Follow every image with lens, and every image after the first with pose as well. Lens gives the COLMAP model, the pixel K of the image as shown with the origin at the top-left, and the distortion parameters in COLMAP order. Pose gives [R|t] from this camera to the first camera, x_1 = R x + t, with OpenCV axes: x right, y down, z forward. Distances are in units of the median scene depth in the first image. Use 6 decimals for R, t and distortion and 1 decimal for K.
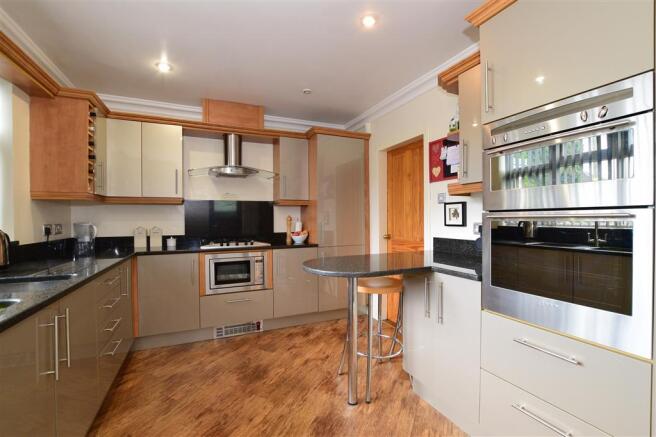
lens RADIAL K [[295.4, 0, 328.0], [0, 295.4, 218.5], [0, 0, 1]] dist [-0.002283, -0.000165]
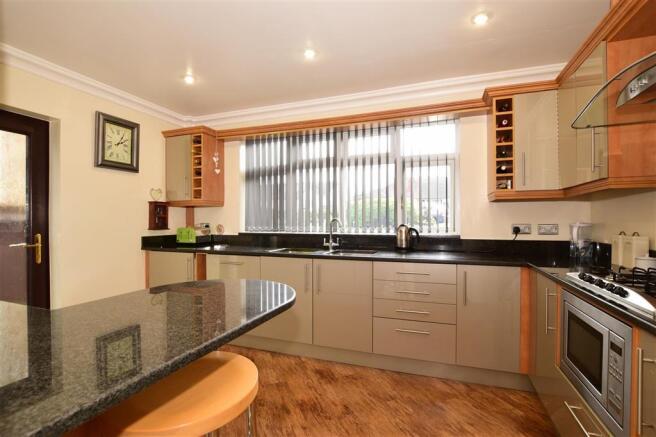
lens RADIAL K [[313.8, 0, 328.0], [0, 313.8, 218.5], [0, 0, 1]] dist [-0.000487, -0.000096]
pose [[-0.694794, 0.003155, -0.719202, 0.322146], [0.004603, 0.999989, -0.000061, -0.001008], [0.719194, -0.003353, -0.694801, 1.362162]]
